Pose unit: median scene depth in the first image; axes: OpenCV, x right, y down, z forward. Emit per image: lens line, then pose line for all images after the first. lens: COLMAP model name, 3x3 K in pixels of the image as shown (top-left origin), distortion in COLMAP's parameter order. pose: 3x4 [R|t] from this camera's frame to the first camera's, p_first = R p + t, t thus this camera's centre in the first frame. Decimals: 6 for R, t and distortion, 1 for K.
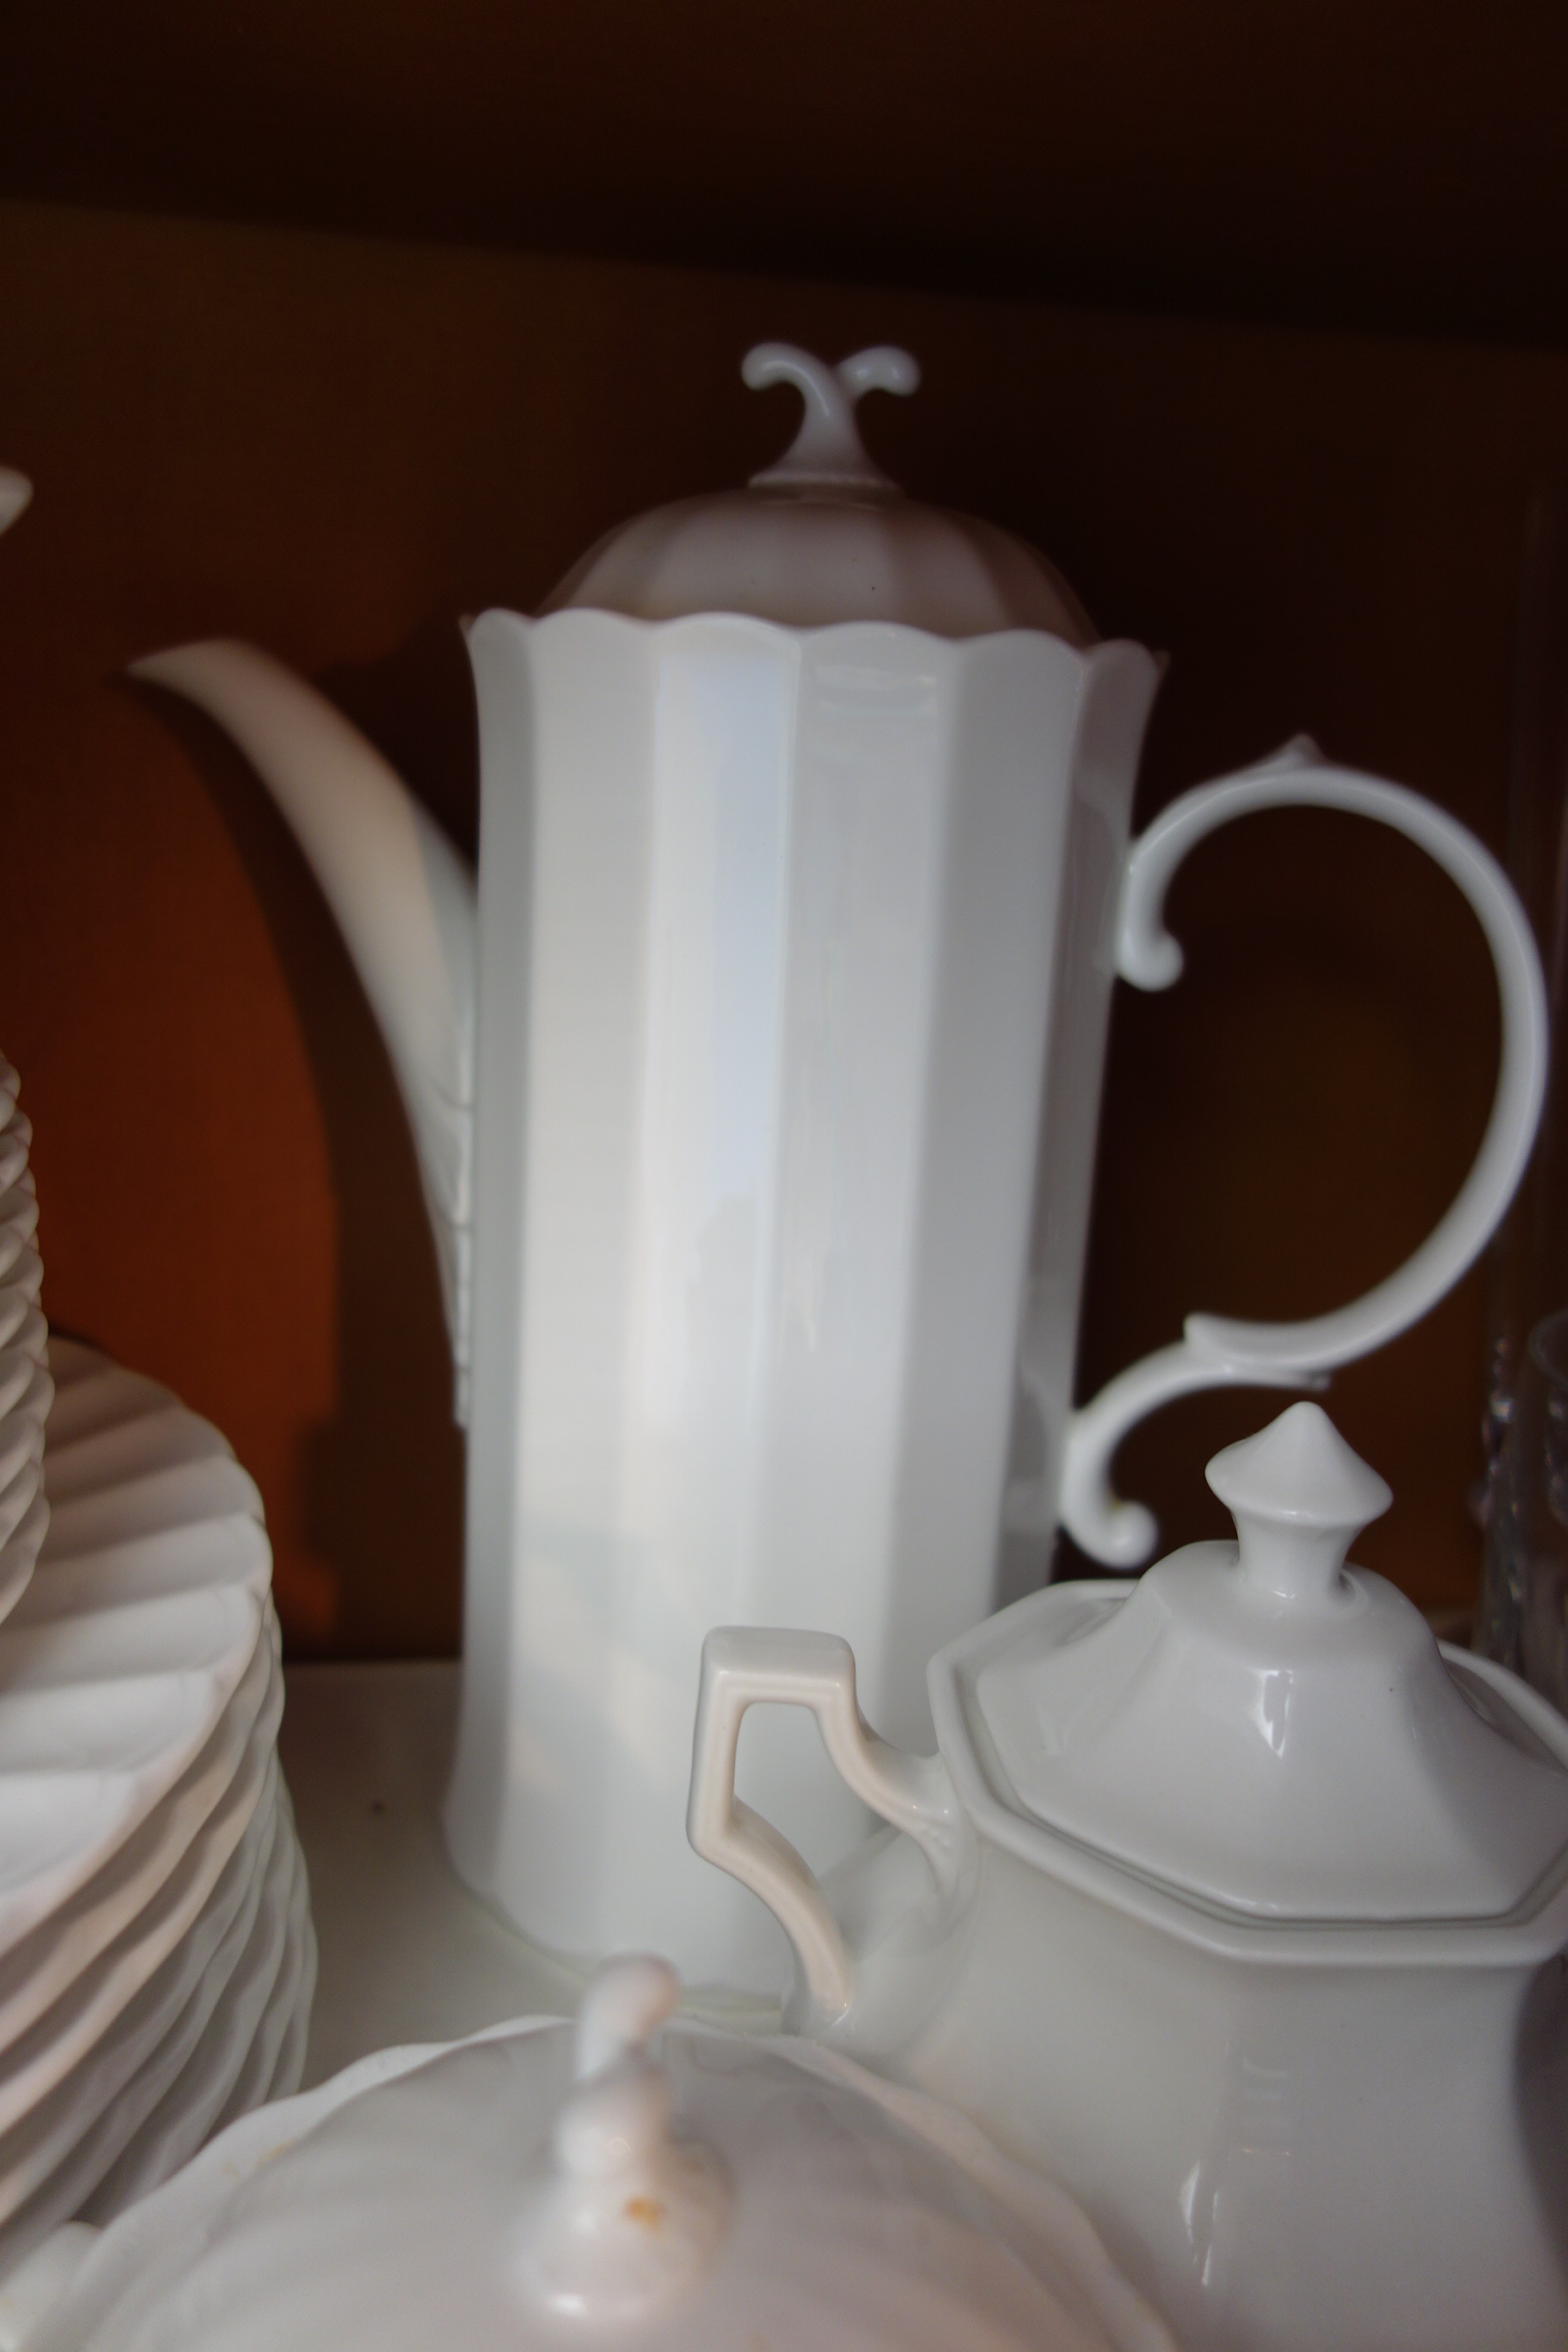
lens RADIAL K [[1821.9, 0, 784.0], [0, 1821.9, 1176.0], [0, 0, 1]] dist [0.004824, -0.007814]
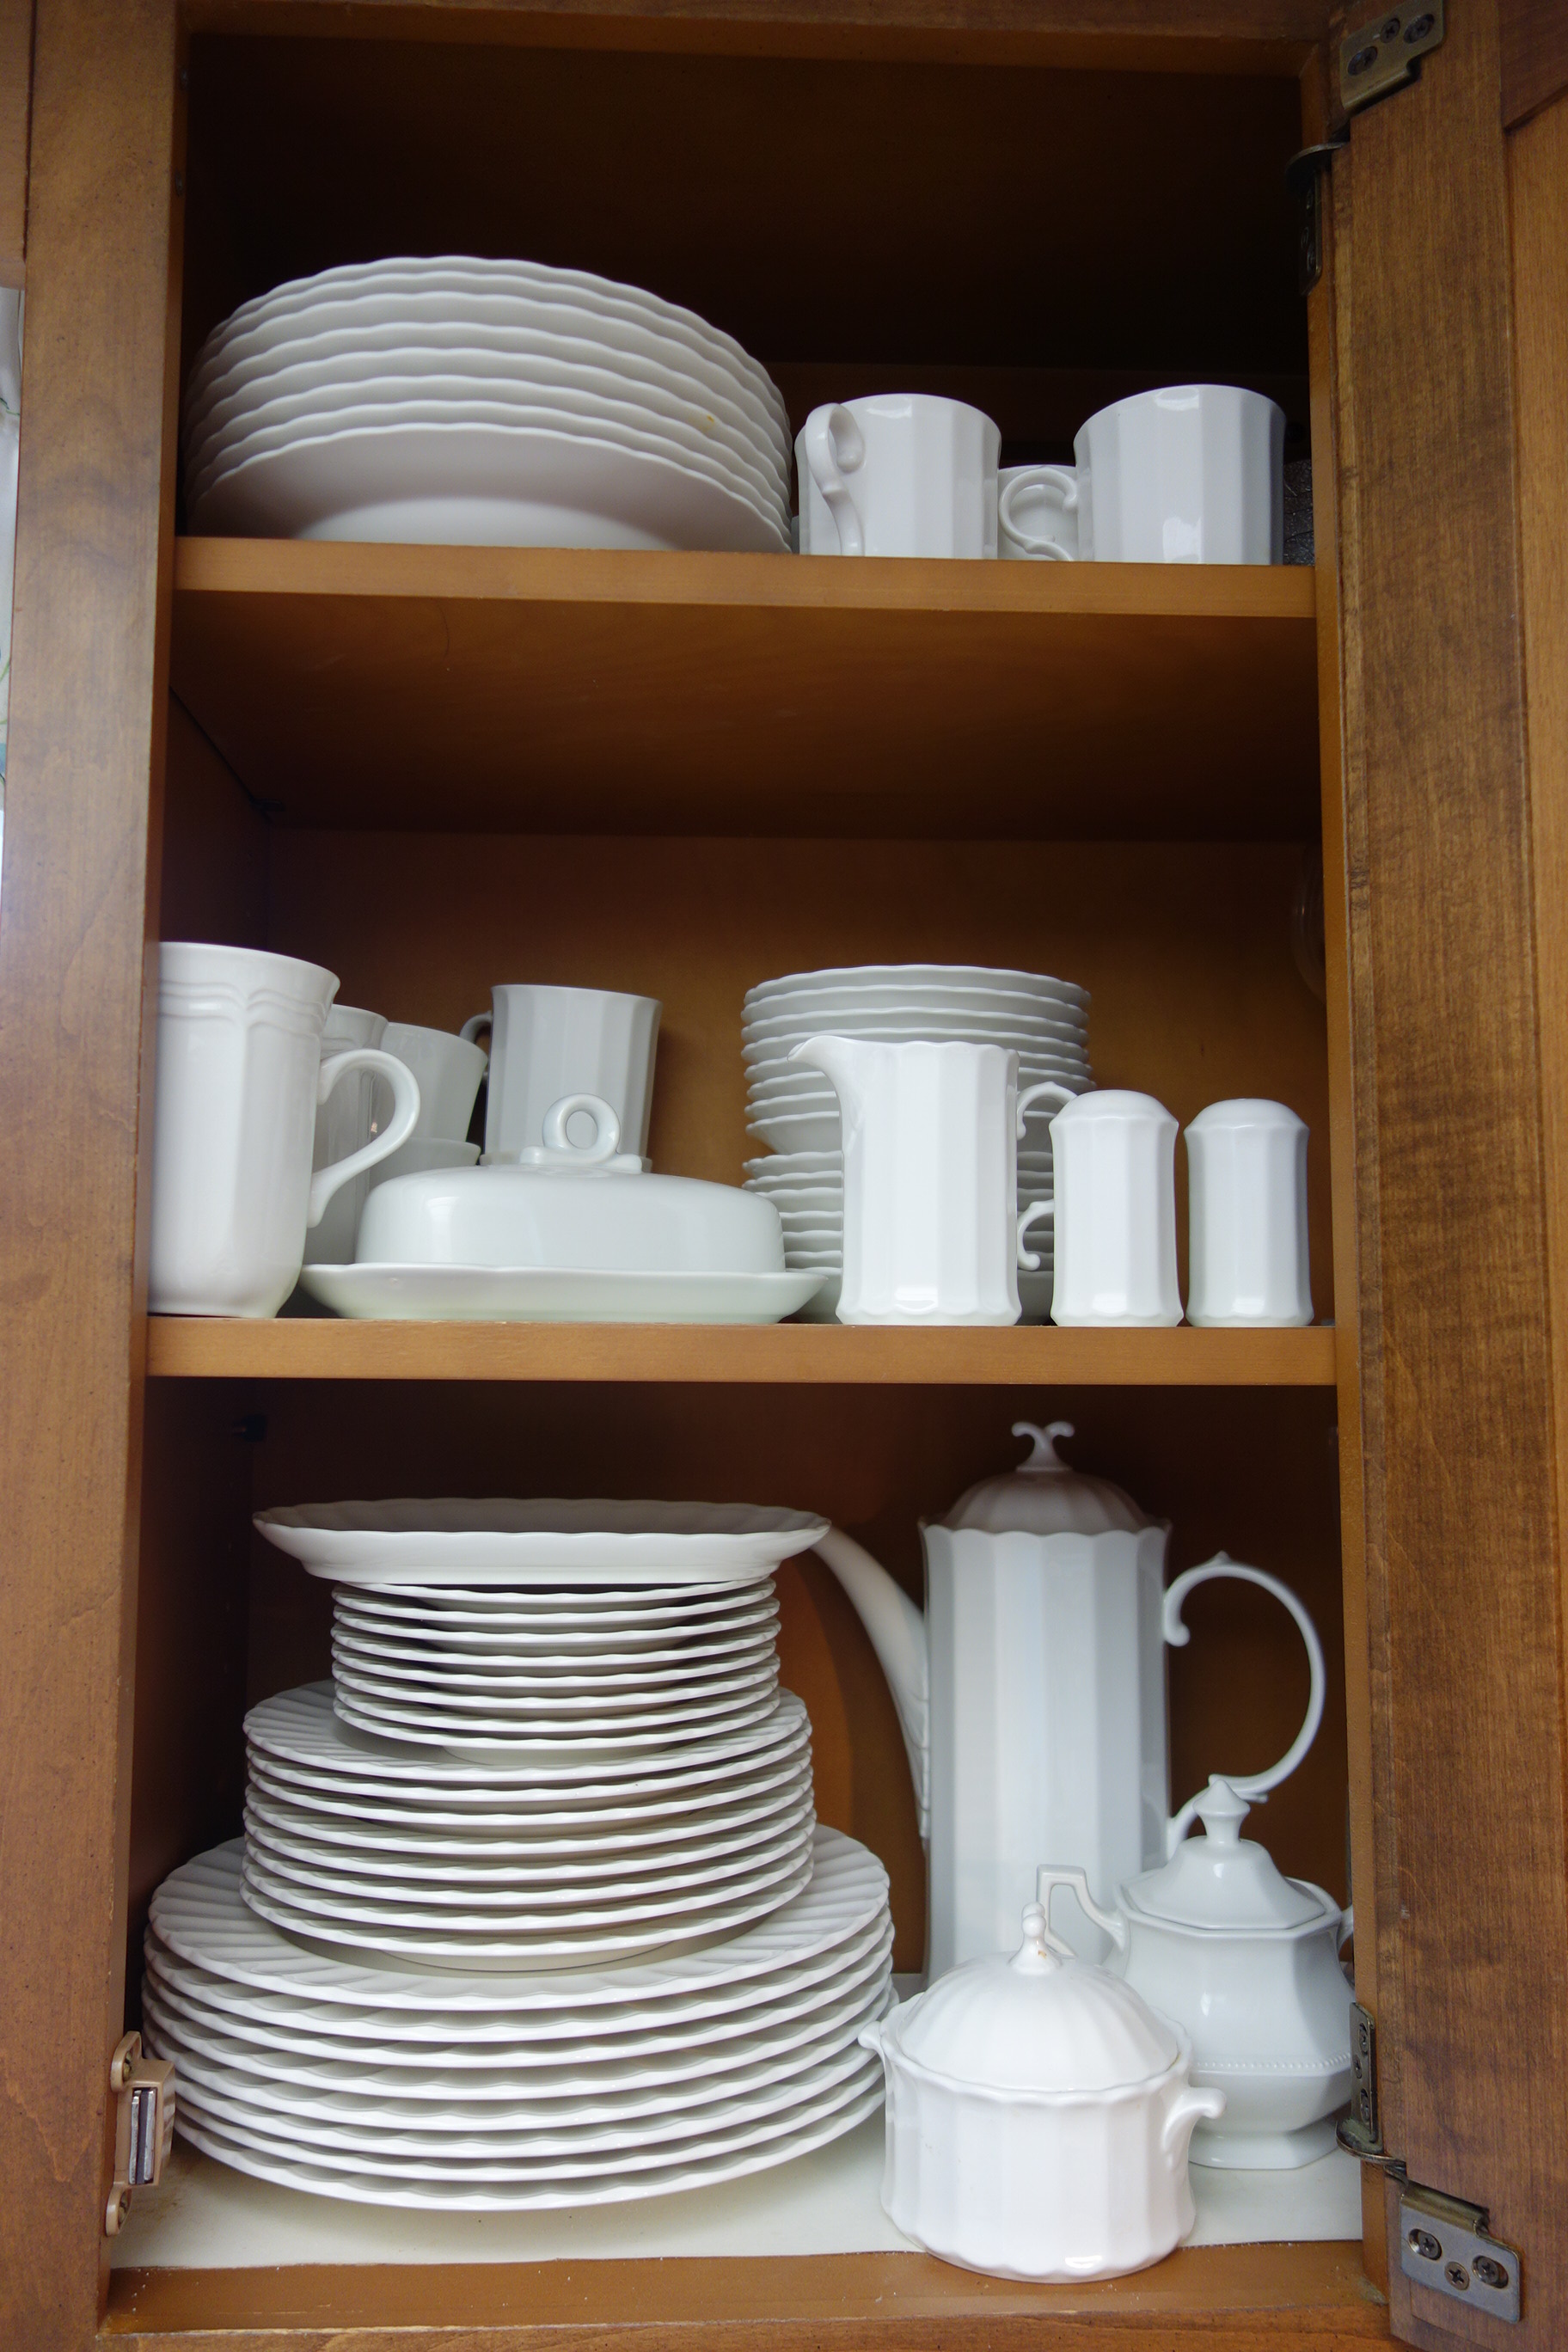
lens RADIAL K [[1821.9, 0, 784.0], [0, 1821.9, 1176.0], [0, 0, 1]] dist [0.004824, -0.007814]
pose [[0.992793, -0.067094, -0.099298, -0.069531], [0.029878, 0.940999, -0.337088, 0.143579], [0.116056, 0.331691, 0.936222, -1.929952]]
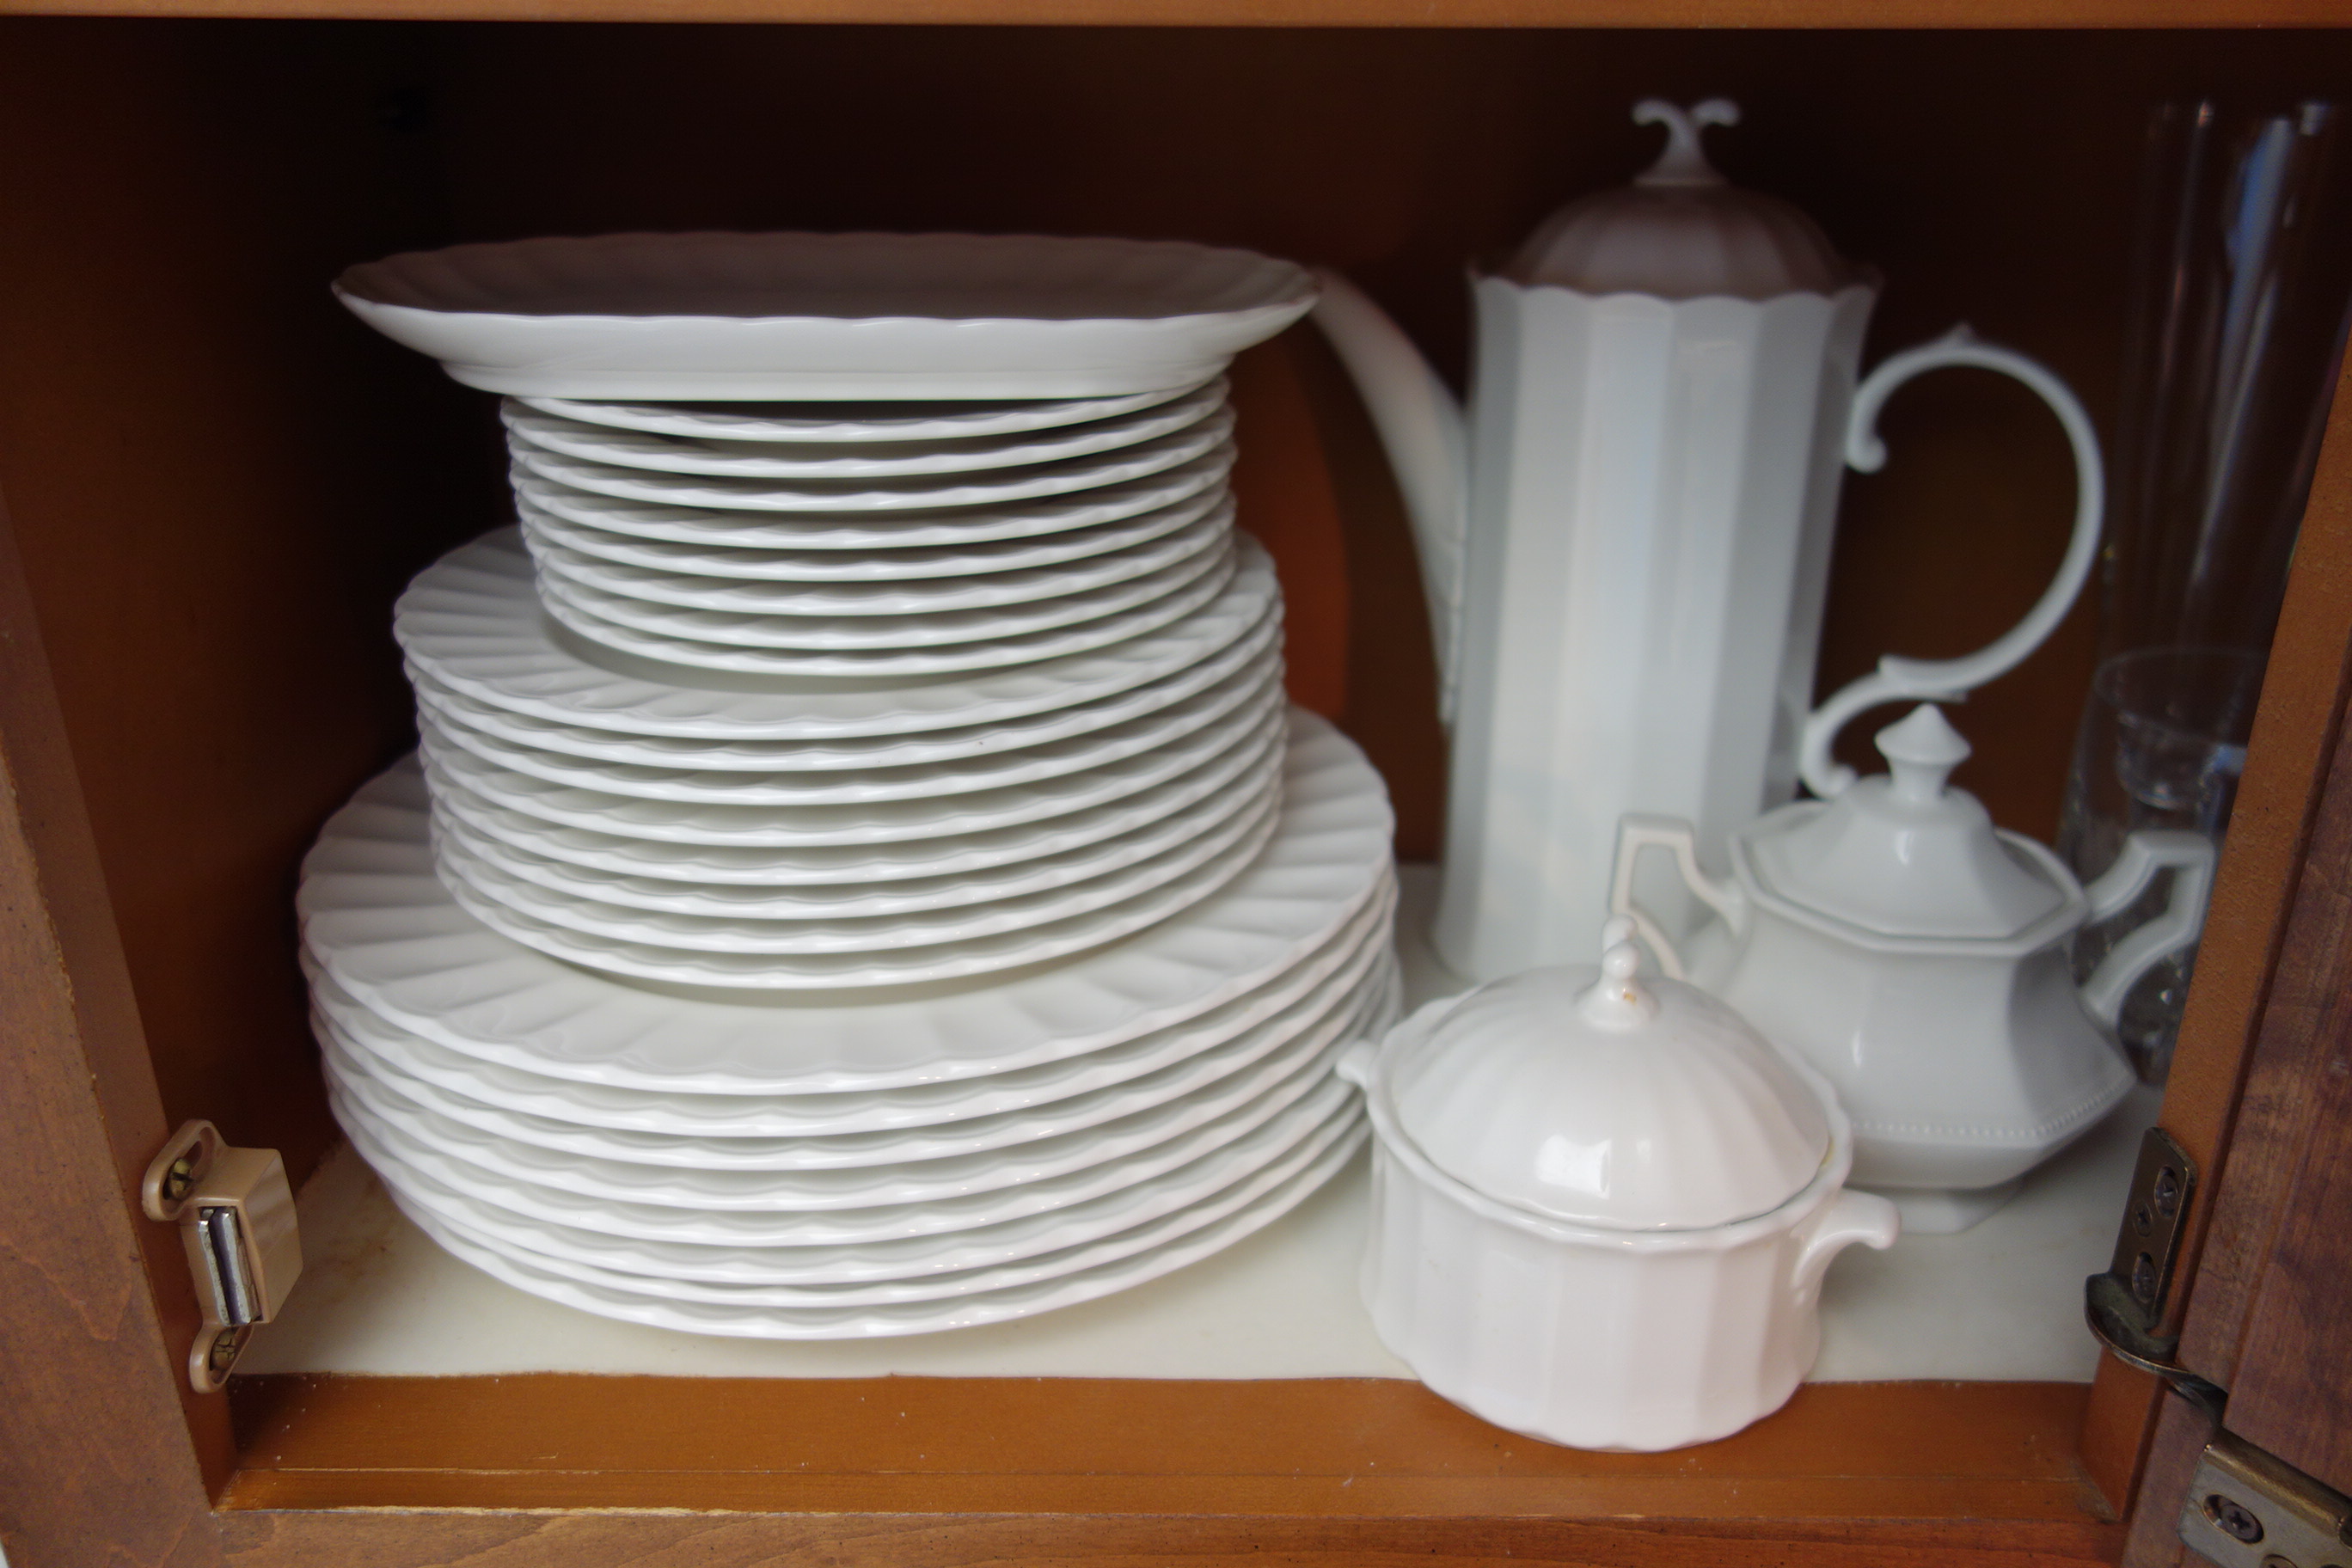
lens RADIAL K [[1821.9, 0, 1181.6], [0, 1821.9, 794.0], [0, 0, 1]] dist [0.004824, -0.007814]
pose [[0.983805, 0.010464, -0.178937, -0.132114], [0.018645, 0.986905, 0.160223, -0.092801], [0.178271, -0.160964, 0.970727, -0.889701]]
